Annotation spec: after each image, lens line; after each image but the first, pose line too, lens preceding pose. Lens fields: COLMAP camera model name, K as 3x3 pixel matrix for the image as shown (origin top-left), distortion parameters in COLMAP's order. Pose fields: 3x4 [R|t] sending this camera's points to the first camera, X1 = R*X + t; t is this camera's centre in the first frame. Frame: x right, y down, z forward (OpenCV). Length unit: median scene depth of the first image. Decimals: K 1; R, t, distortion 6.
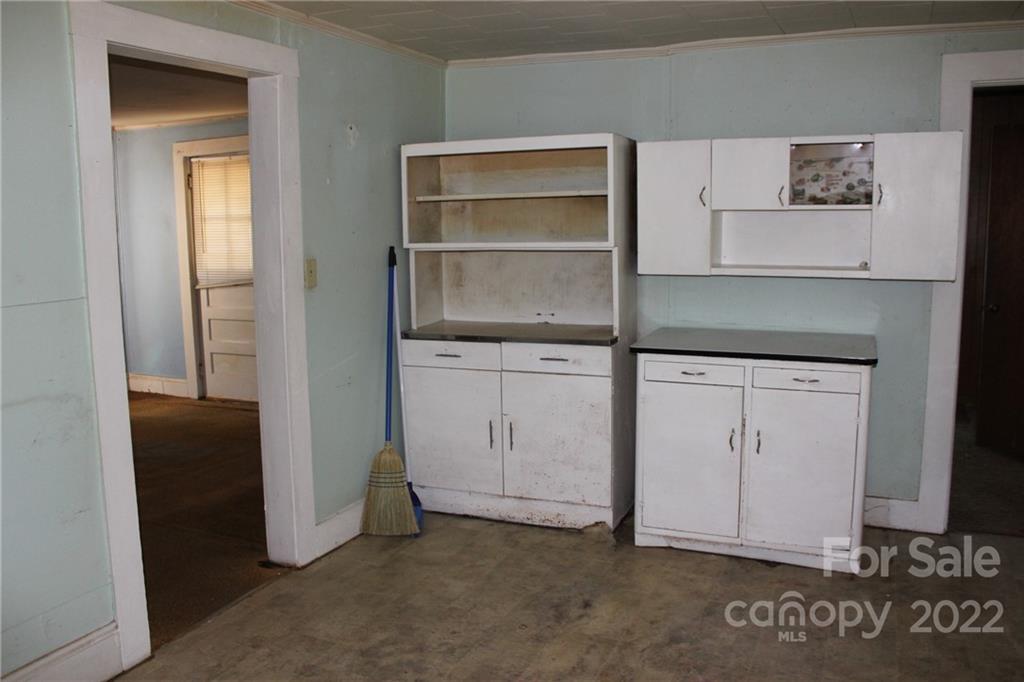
lens RADIAL K [[872.4, 0, 507.5], [0, 872.4, 342.1], [0, 0, 1]] dist [-0.165550, 0.154267]
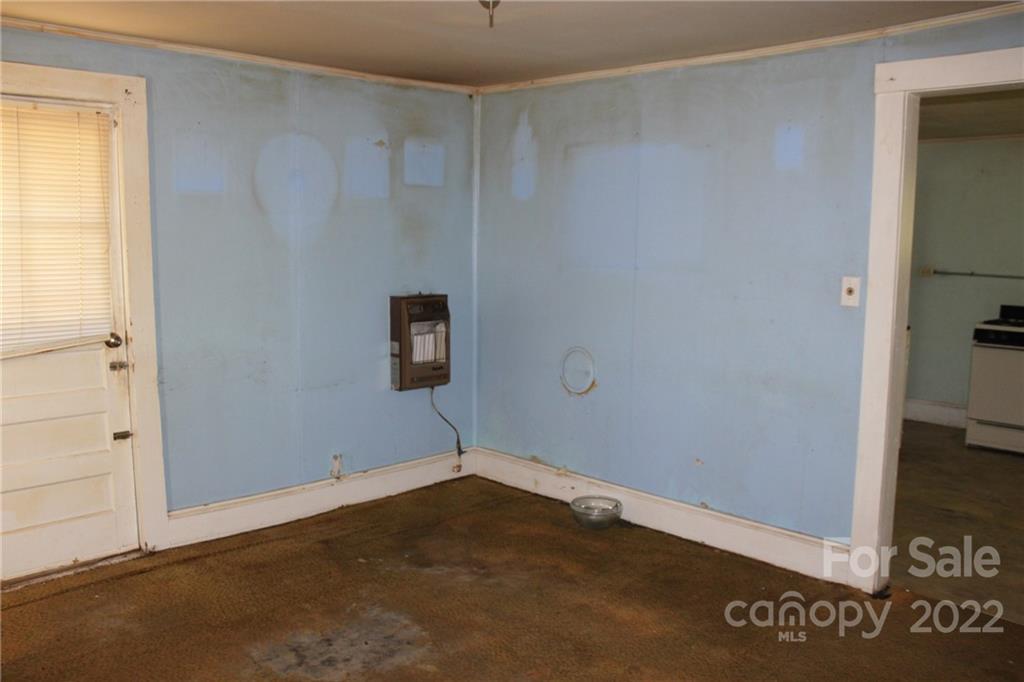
lens RADIAL K [[872.4, 0, 513.7], [0, 872.4, 343.4], [0, 0, 1]] dist [-0.165550, 0.154267]
pose [[0.361847, -0.106116, 0.926178, -0.701028], [0.128749, 0.989668, 0.063089, -0.069269], [-0.923304, 0.096416, 0.371771, 0.560265]]
